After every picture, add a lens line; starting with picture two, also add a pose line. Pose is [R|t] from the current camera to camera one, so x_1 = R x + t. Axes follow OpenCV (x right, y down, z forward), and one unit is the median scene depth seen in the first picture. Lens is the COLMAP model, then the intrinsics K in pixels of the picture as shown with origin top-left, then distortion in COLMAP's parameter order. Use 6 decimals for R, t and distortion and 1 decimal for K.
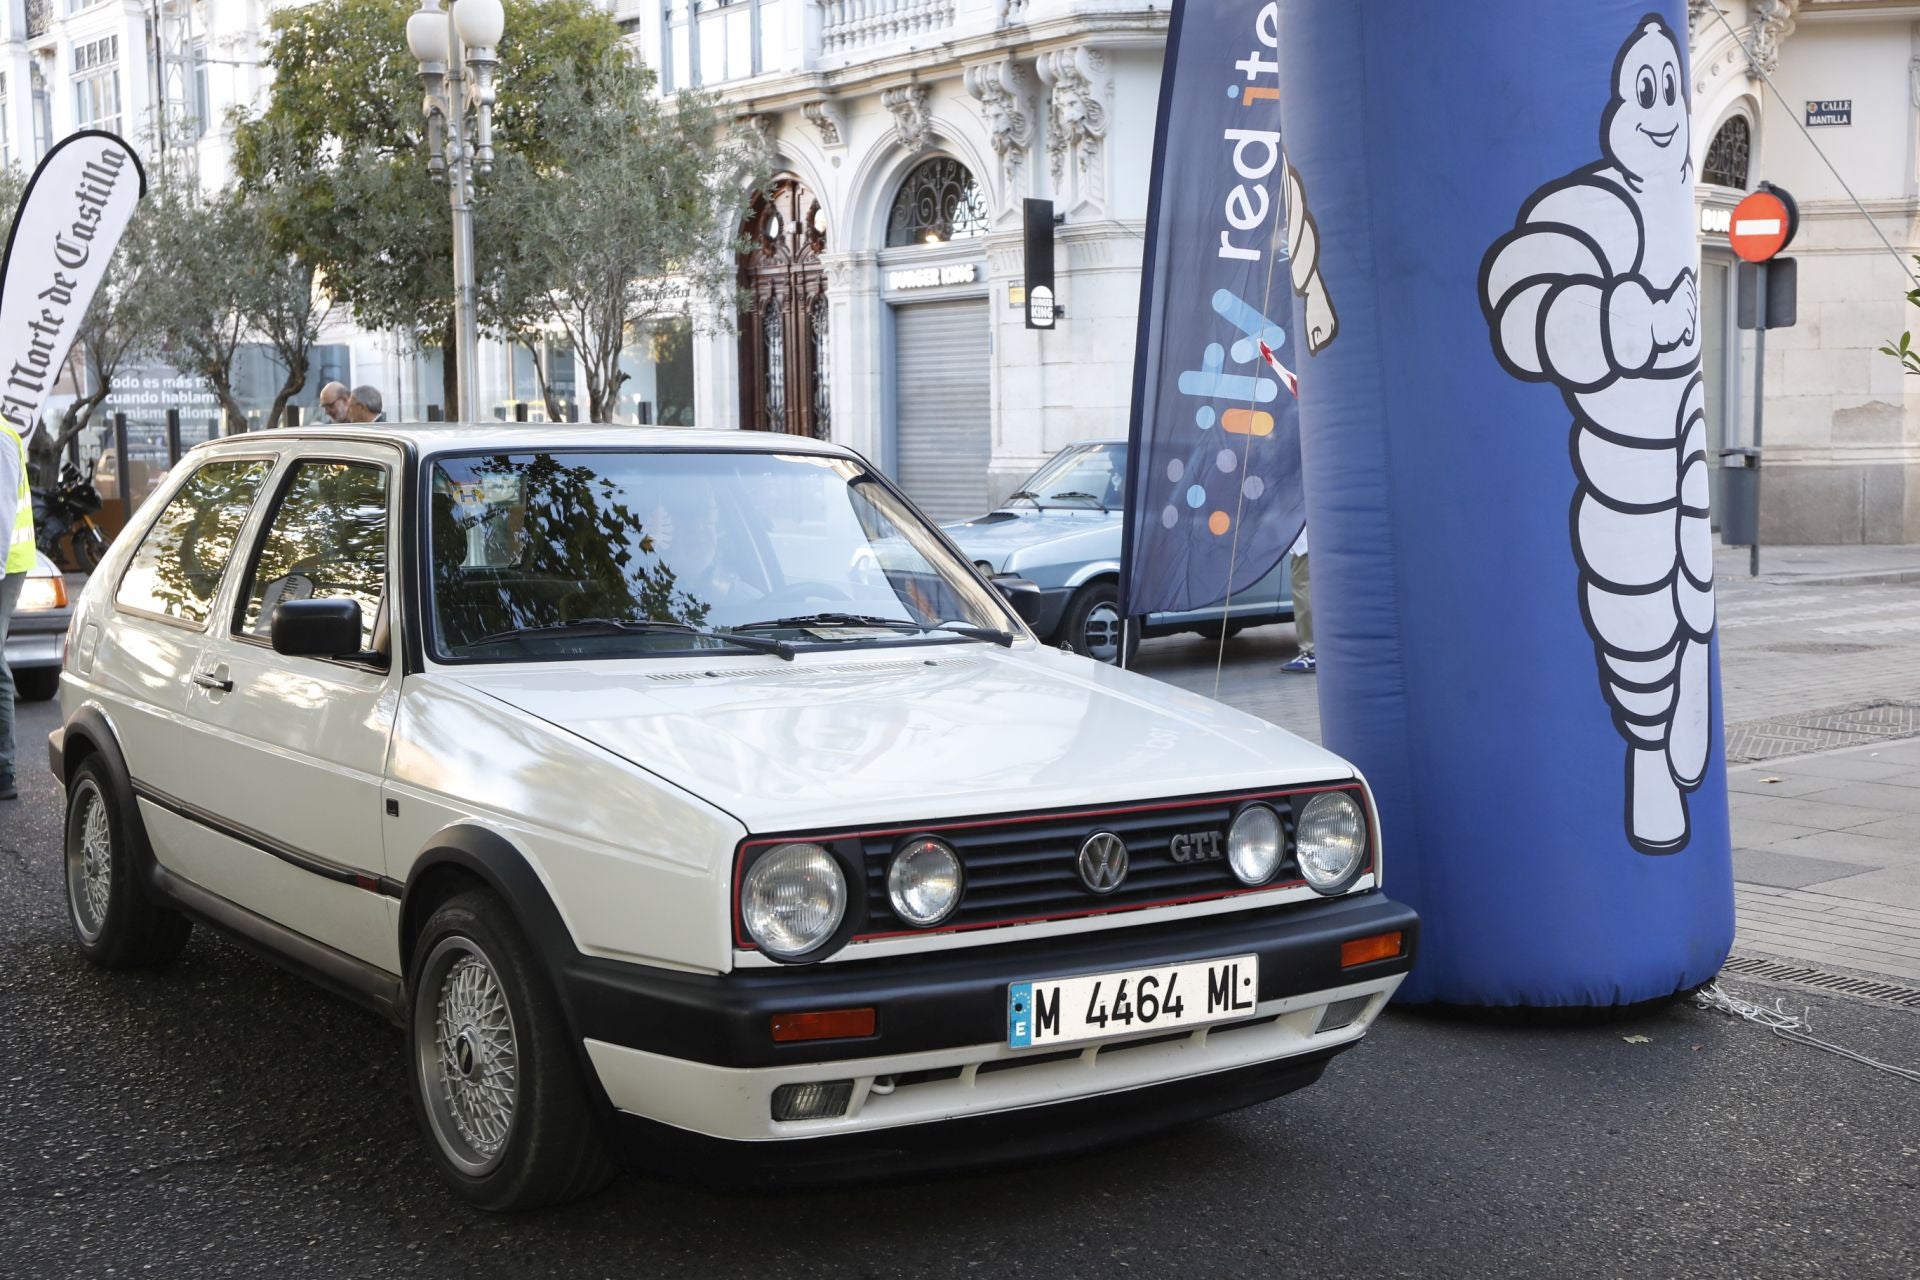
lens RADIAL K [[2467.8, 0, 962.0], [0, 2467.8, 640.2], [0, 0, 1]] dist [0.014371, 0.162223]
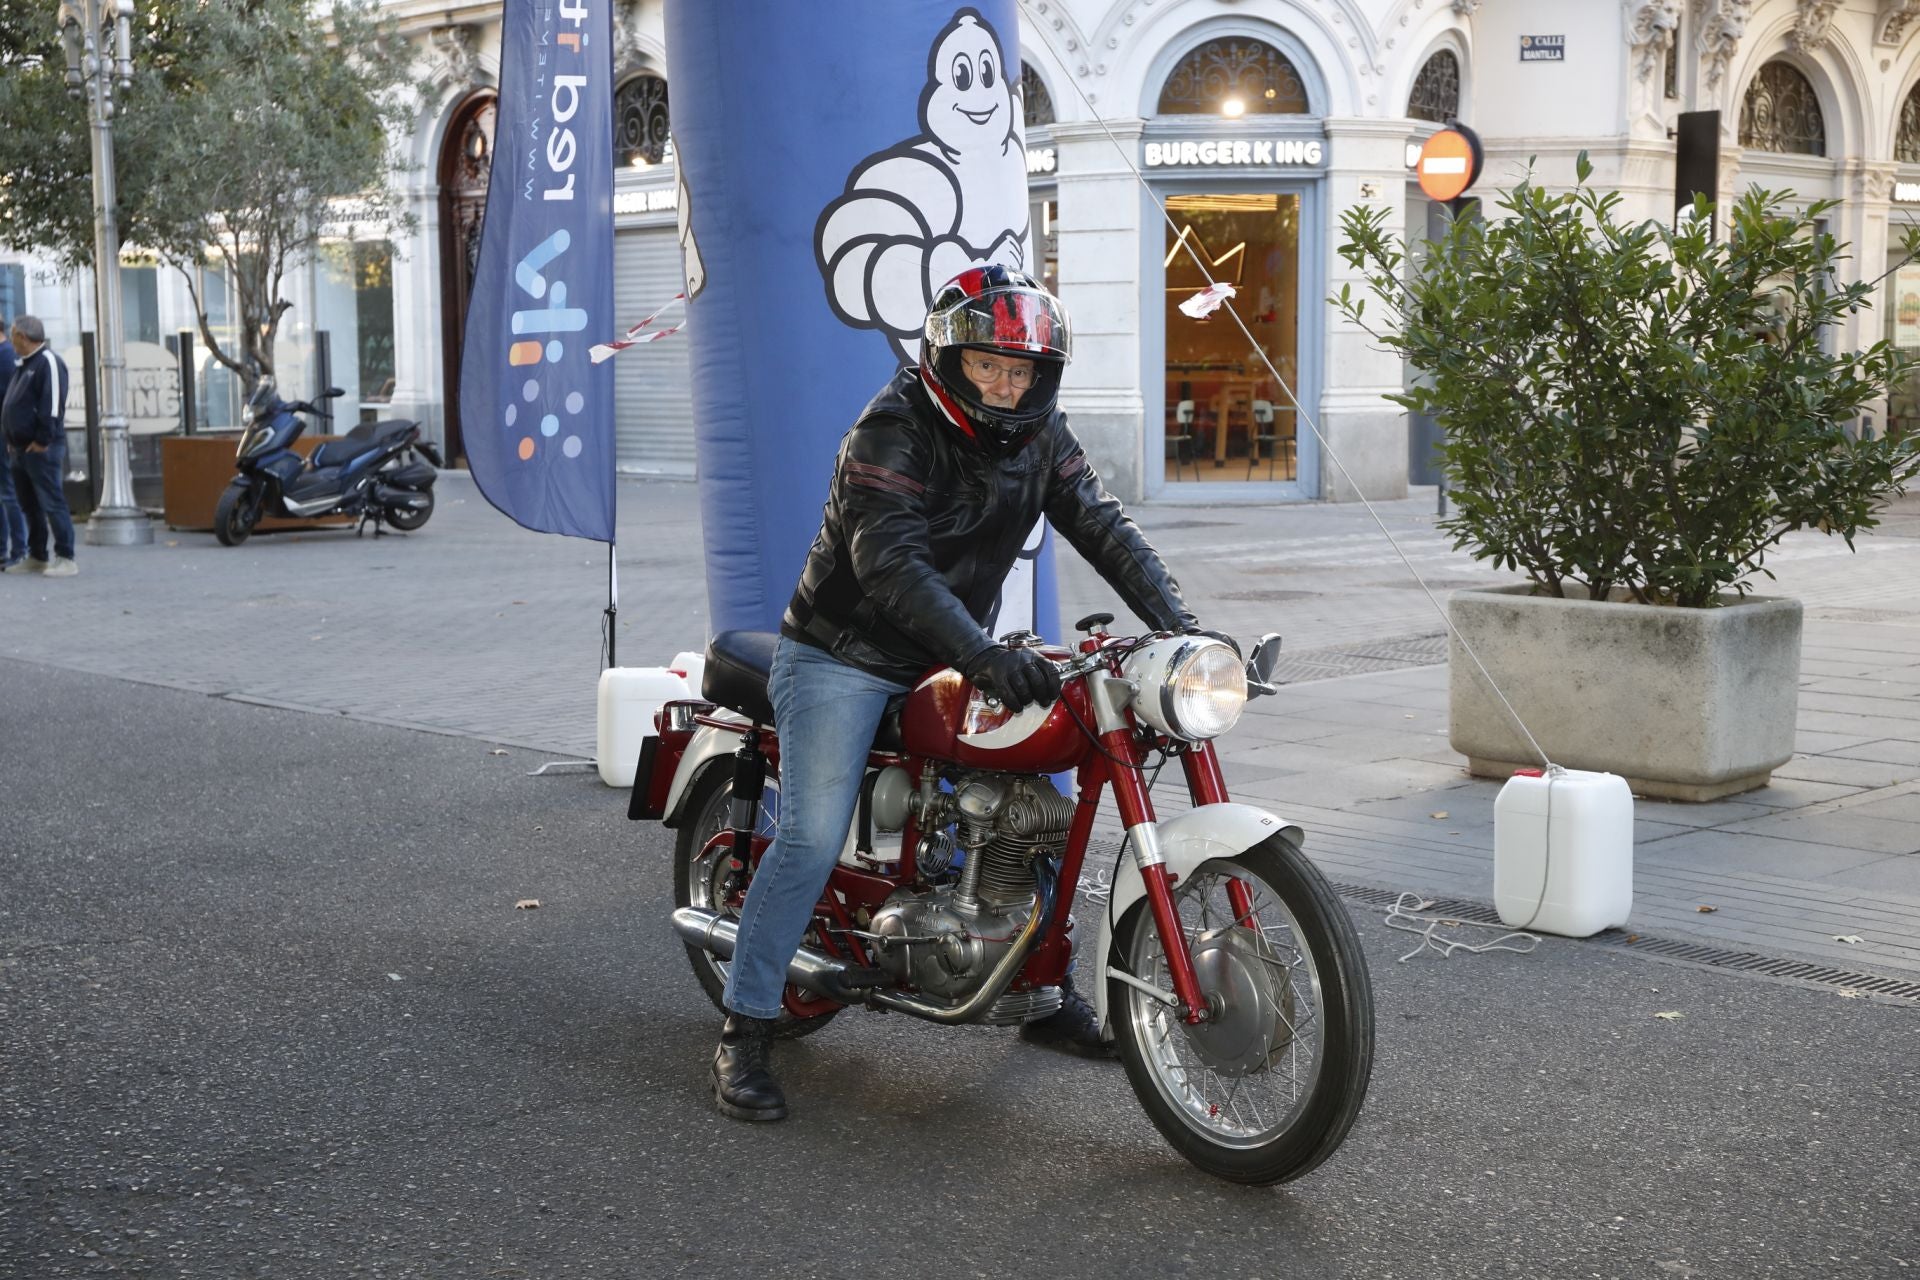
lens RADIAL K [[2678.7, 0, 962.2], [0, 2678.7, 640.6], [0, 0, 1]] dist [0.035281, 0.158819]
pose [[0.997086, -0.000651, 0.076285, 0.046371], [-0.000733, 0.999836, 0.018118, 0.004389], [-0.076284, -0.018122, 0.996921, -0.061763]]
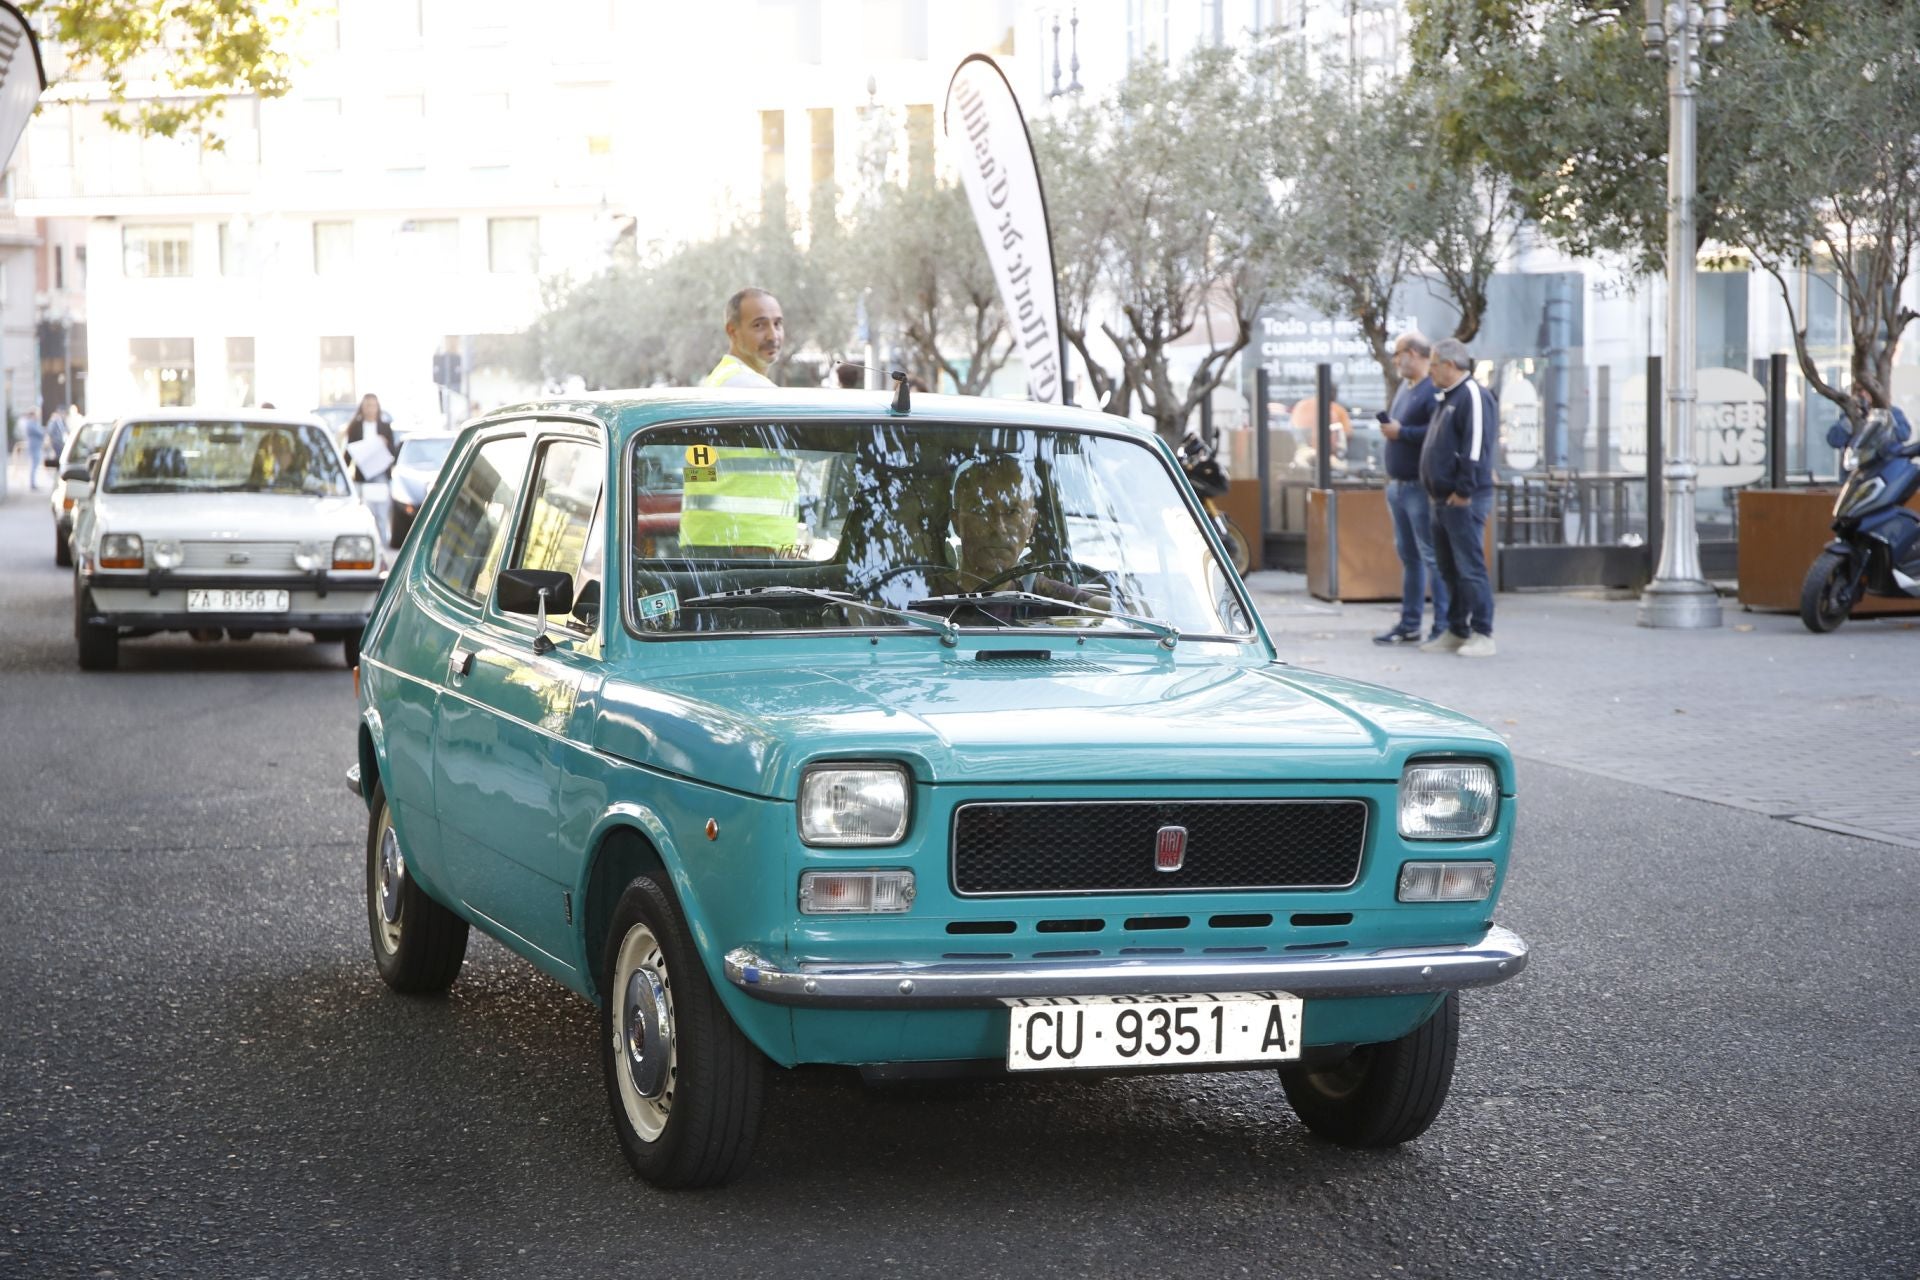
lens RADIAL K [[3631.0, 0, 966.0], [0, 3631.0, 645.6], [0, 0, 1]] dist [0.100336, 0.478057]
pose [[0.911256, 0.031932, -0.410602, 0.056167], [-0.037967, 0.999258, -0.006551, 0.007055], [0.410088, 0.021559, 0.911791, -0.087212]]
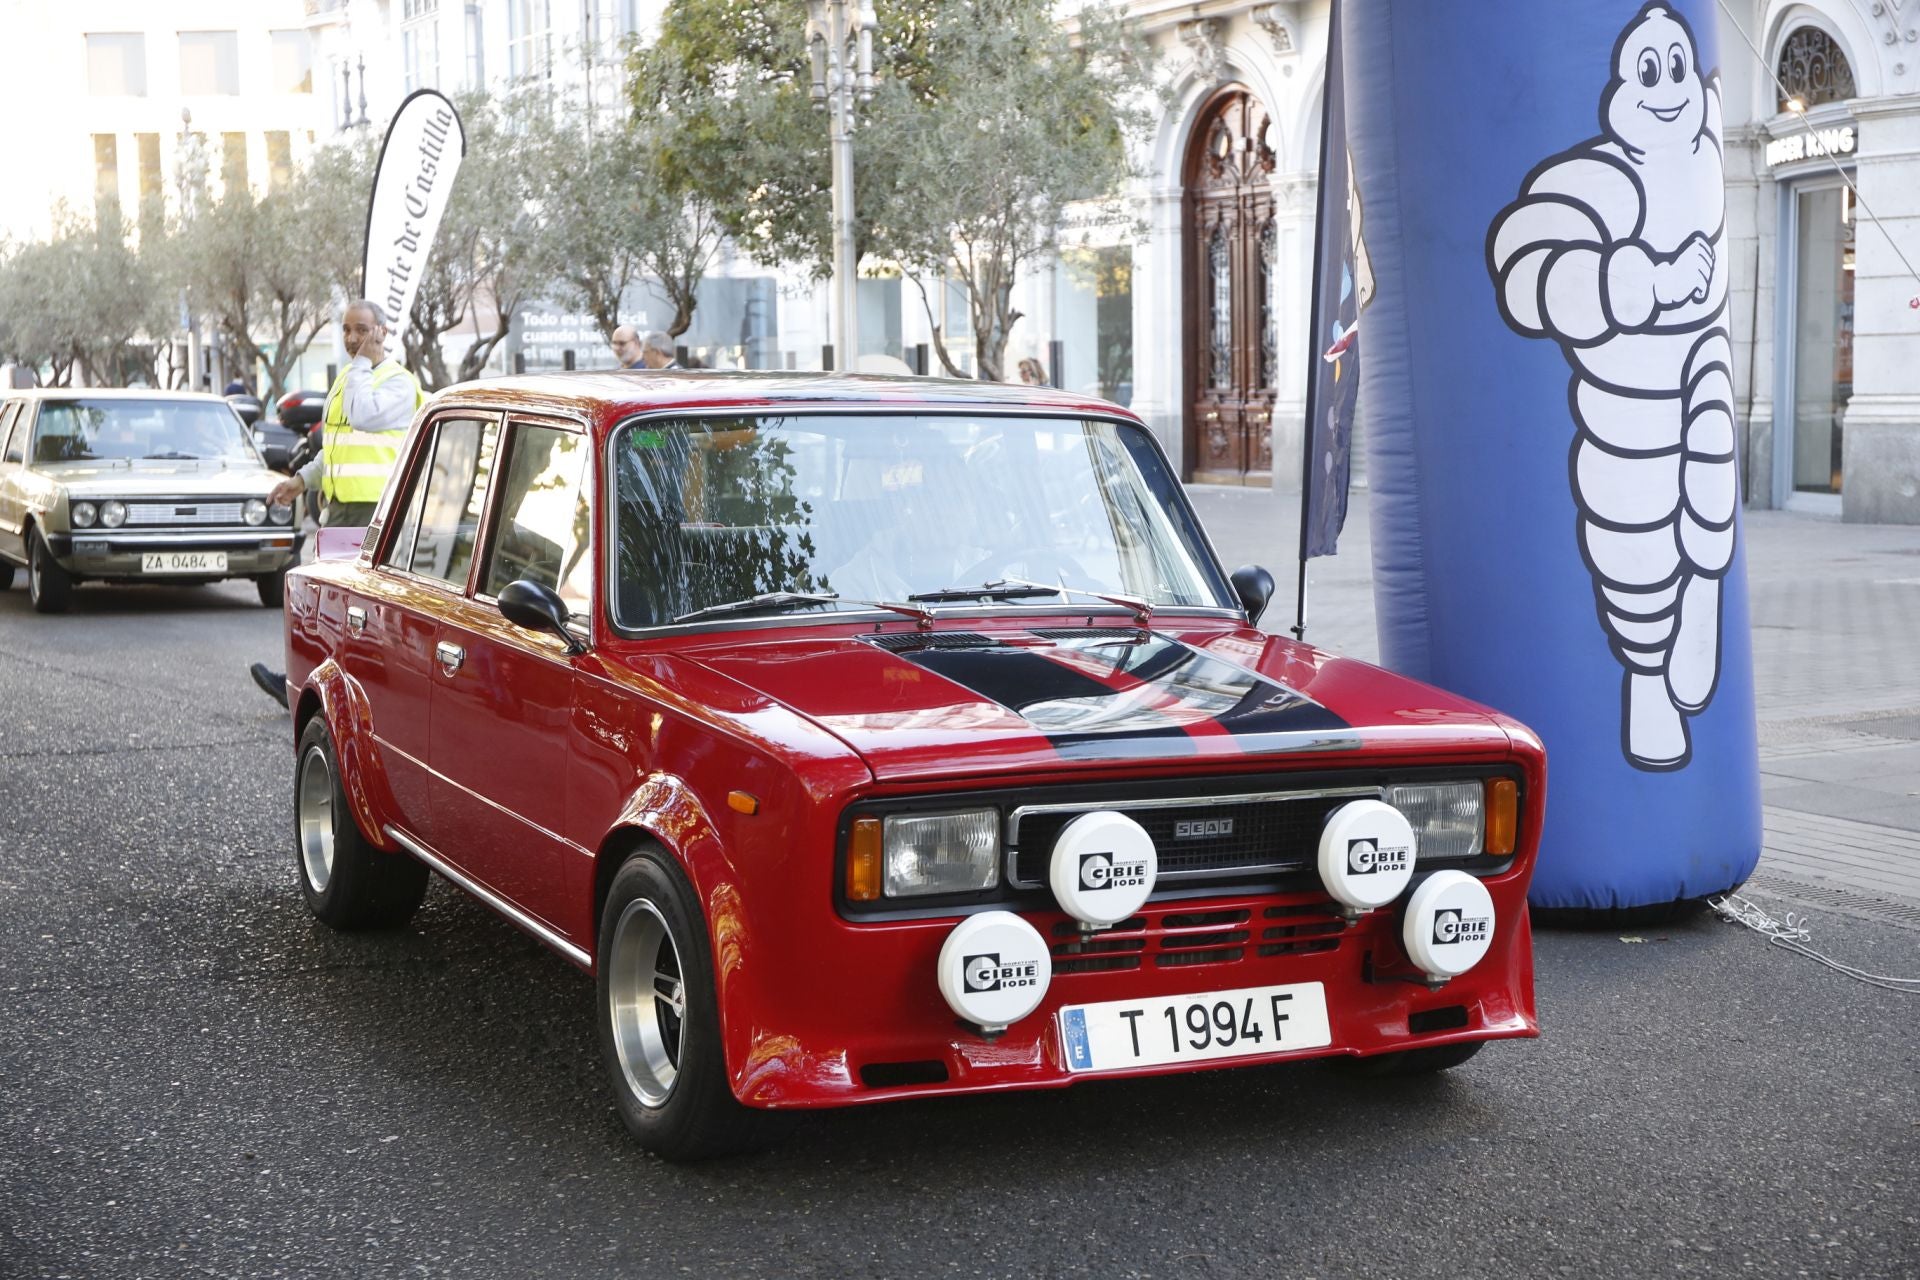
lens RADIAL K [[2891.2, 0, 964.6], [0, 2891.2, 643.7], [0, 0, 1]] dist [0.056640, 0.162428]
pose [[0.980989, 0.019155, -0.193117, 0.059587], [-0.017208, 0.999783, 0.011753, 0.005365], [0.193300, -0.008206, 0.981105, -0.081736]]
